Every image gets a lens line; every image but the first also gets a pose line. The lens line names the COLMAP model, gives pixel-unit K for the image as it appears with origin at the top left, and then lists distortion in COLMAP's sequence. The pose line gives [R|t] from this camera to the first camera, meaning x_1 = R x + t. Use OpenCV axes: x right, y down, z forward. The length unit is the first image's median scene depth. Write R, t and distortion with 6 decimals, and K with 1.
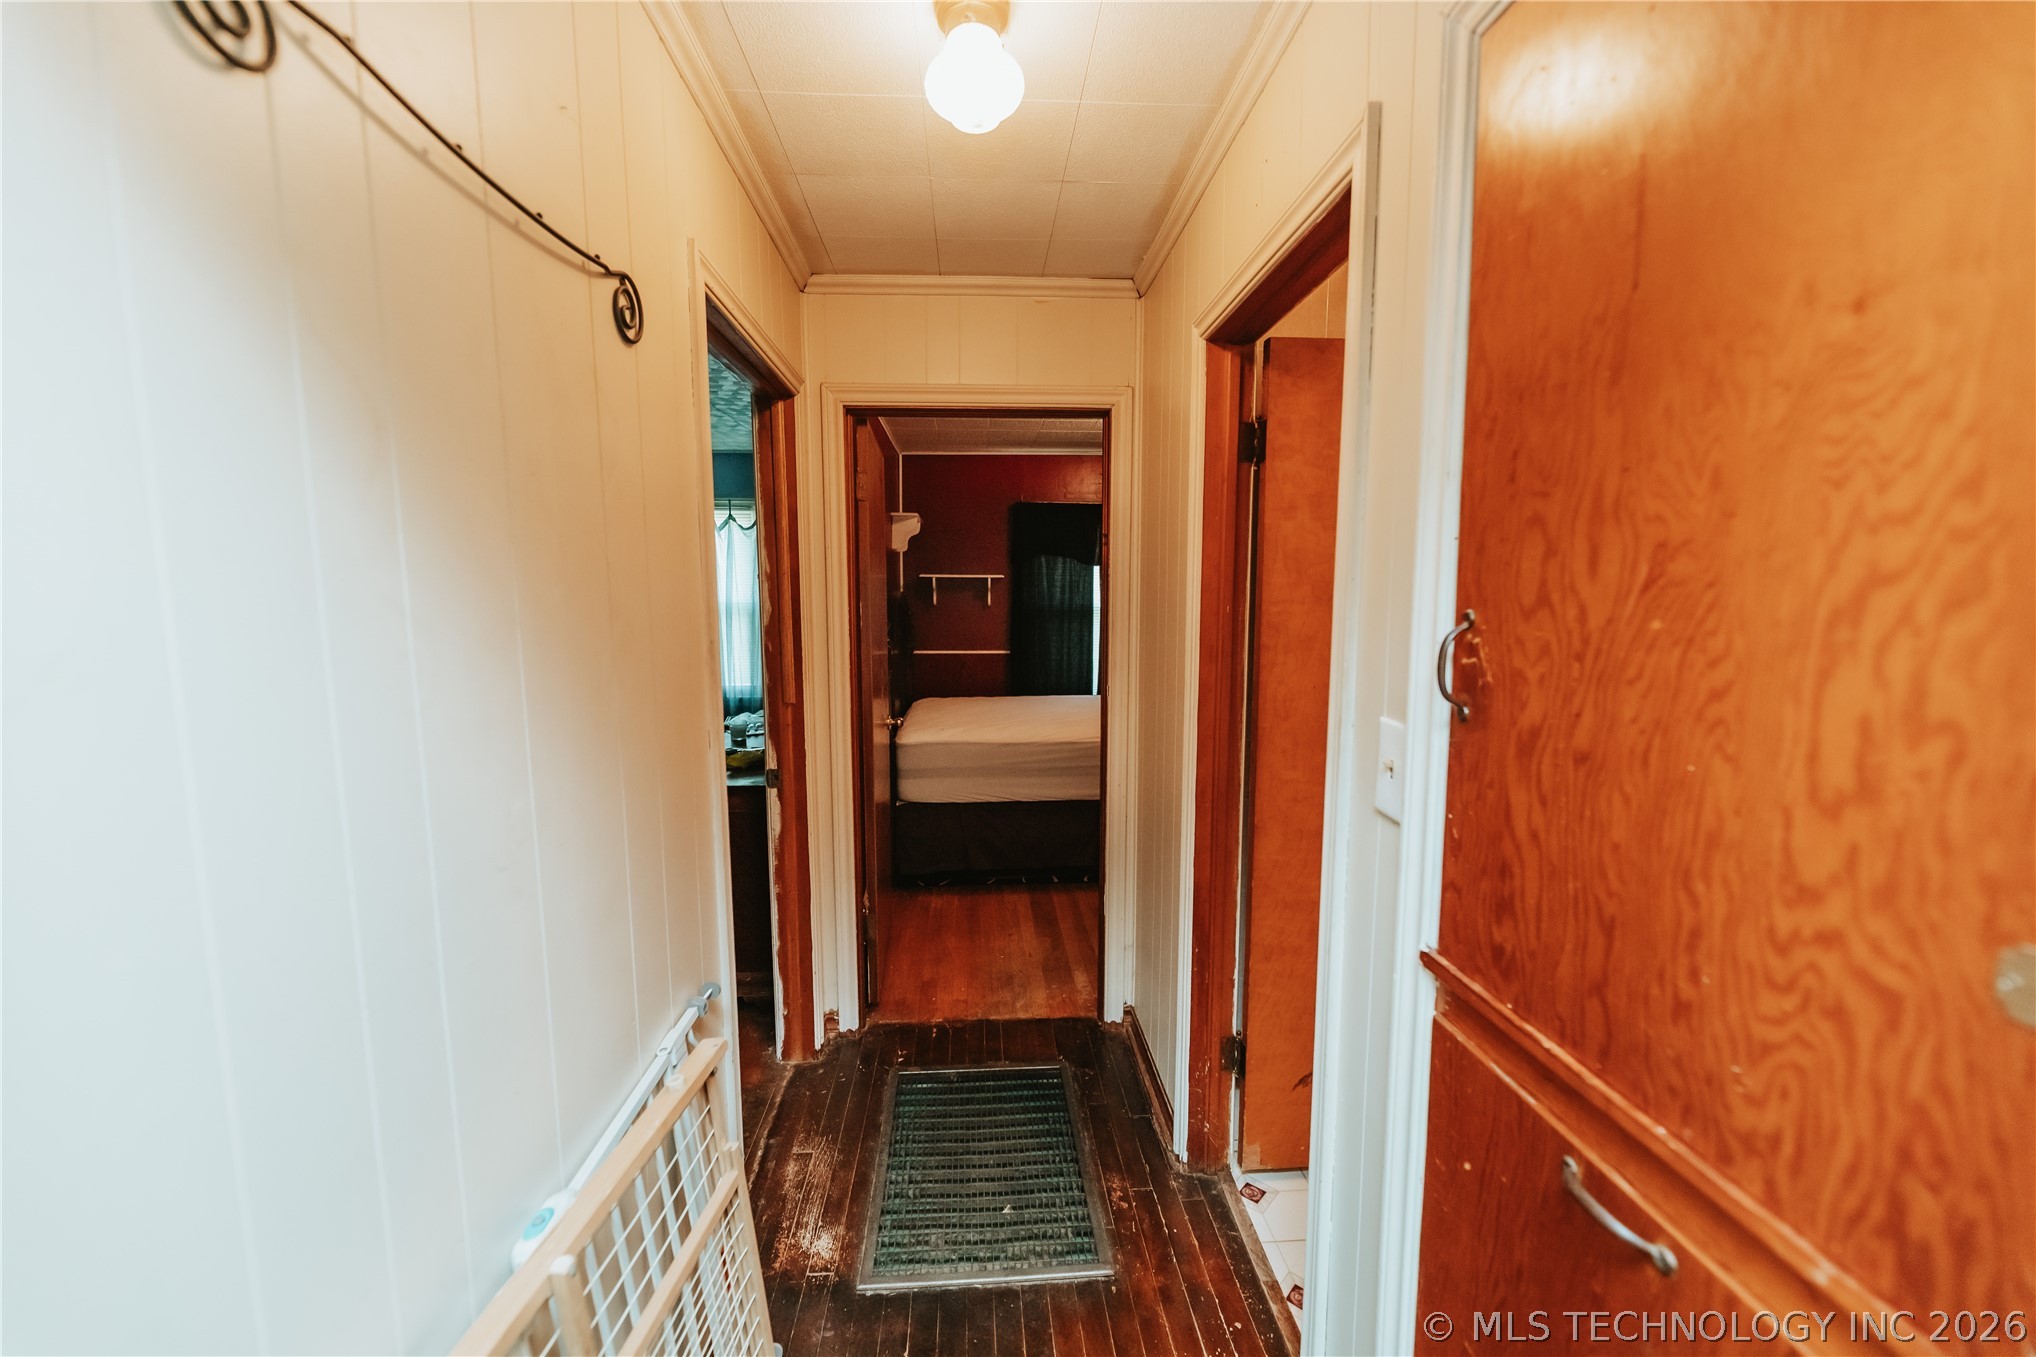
lens RADIAL K [[811.2, 0, 1019.6], [0, 811.2, 677.8], [0, 0, 1]] dist [-0.003663, 0.000142]
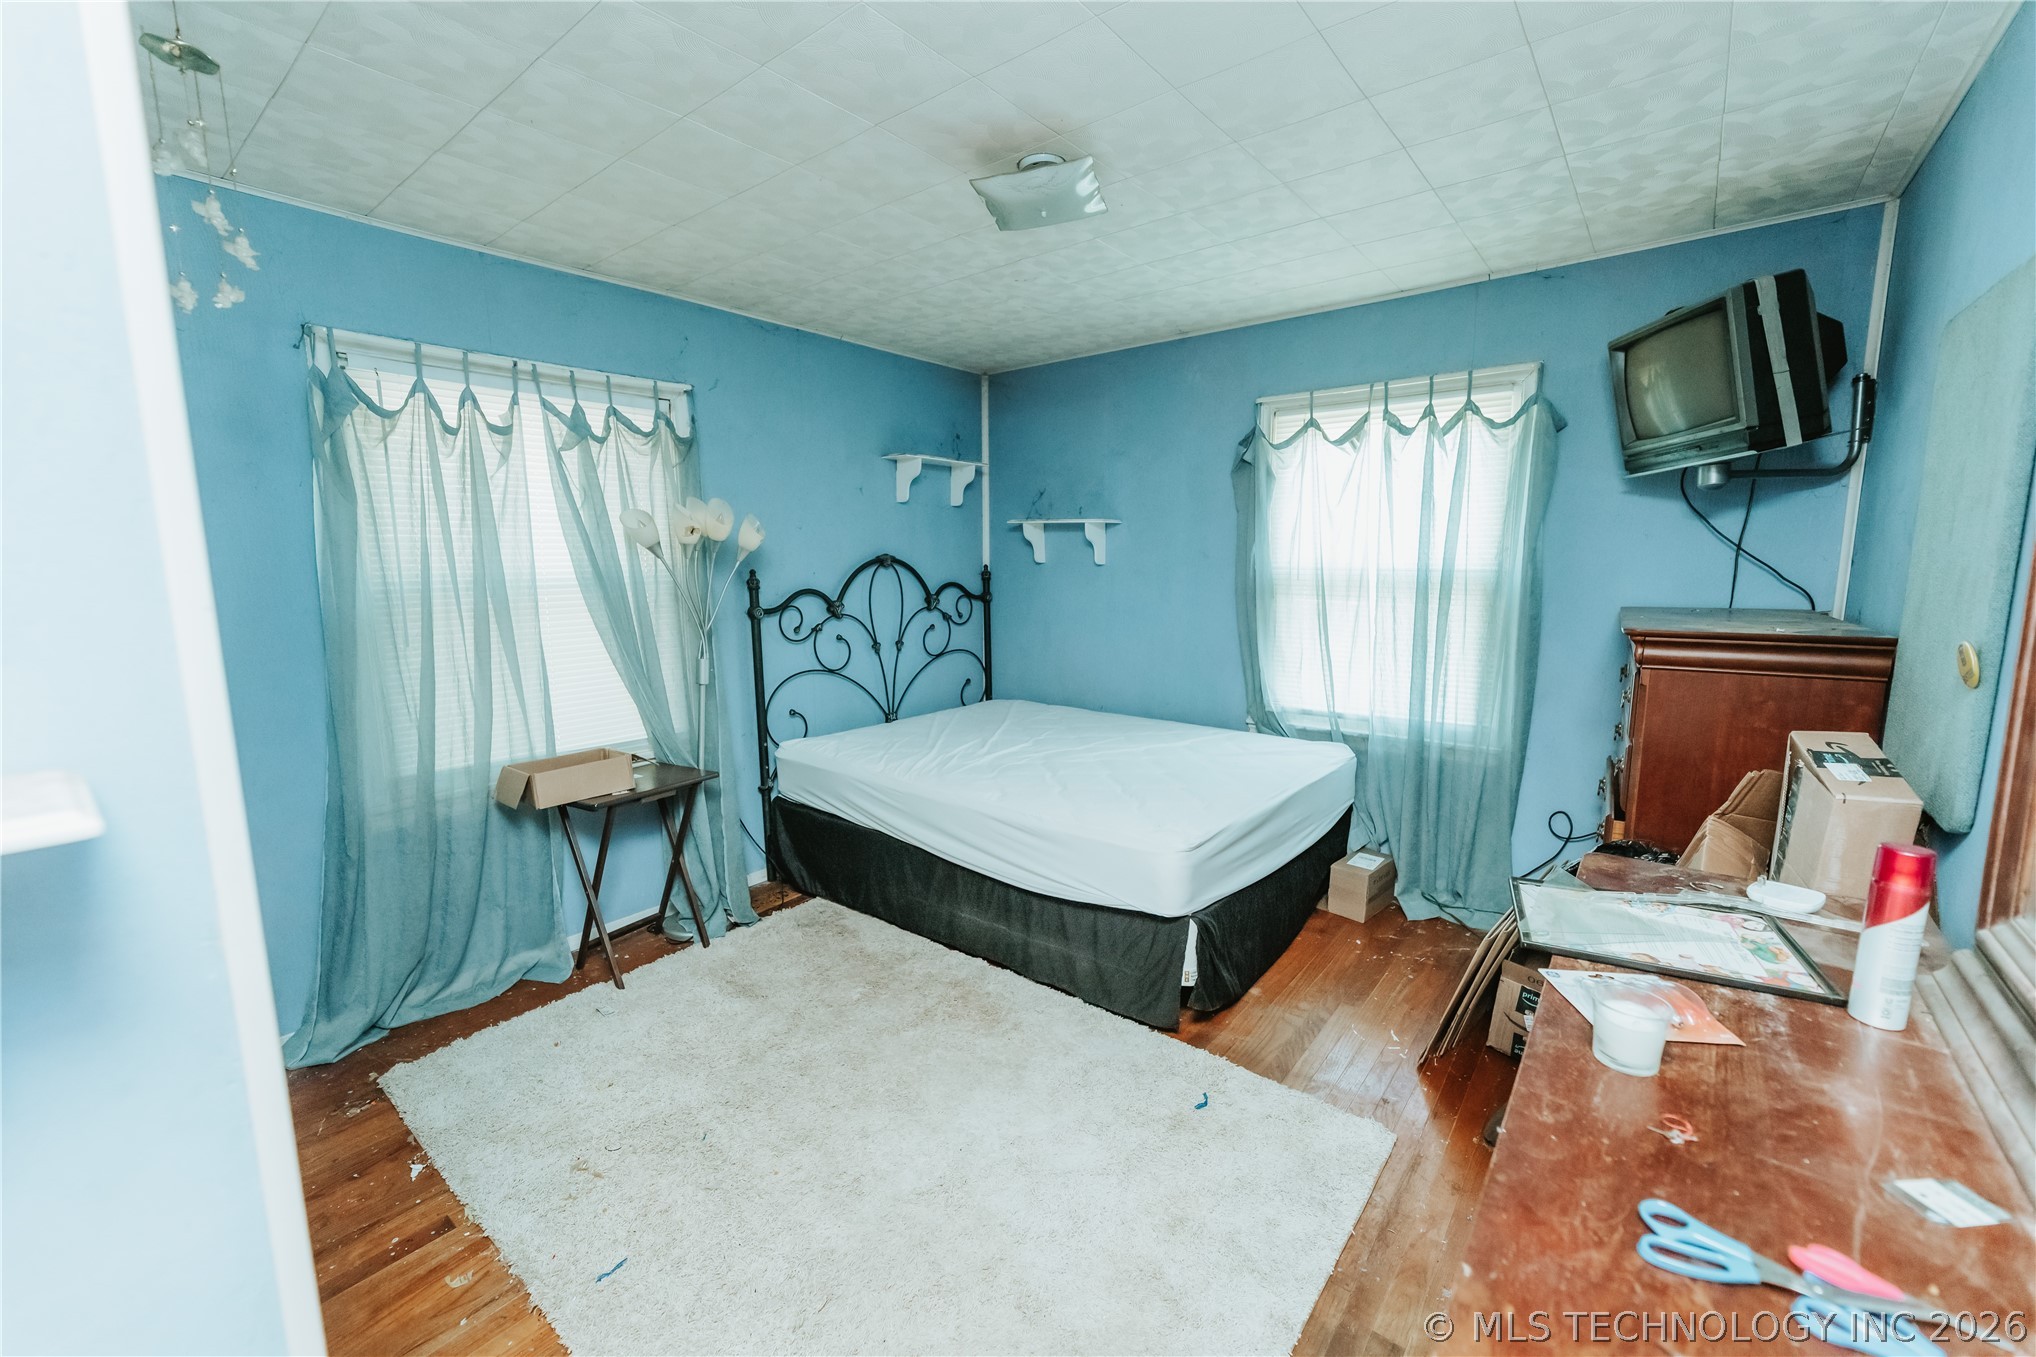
lens RADIAL K [[811.2, 0, 1017.4], [0, 811.2, 672.6], [0, 0, 1]] dist [-0.003663, 0.000142]
pose [[0.735185, 0.091014, -0.671729, -0.201963], [-0.063429, 0.995834, 0.065506, -0.041525], [0.674892, -0.005552, 0.737895, 0.410010]]
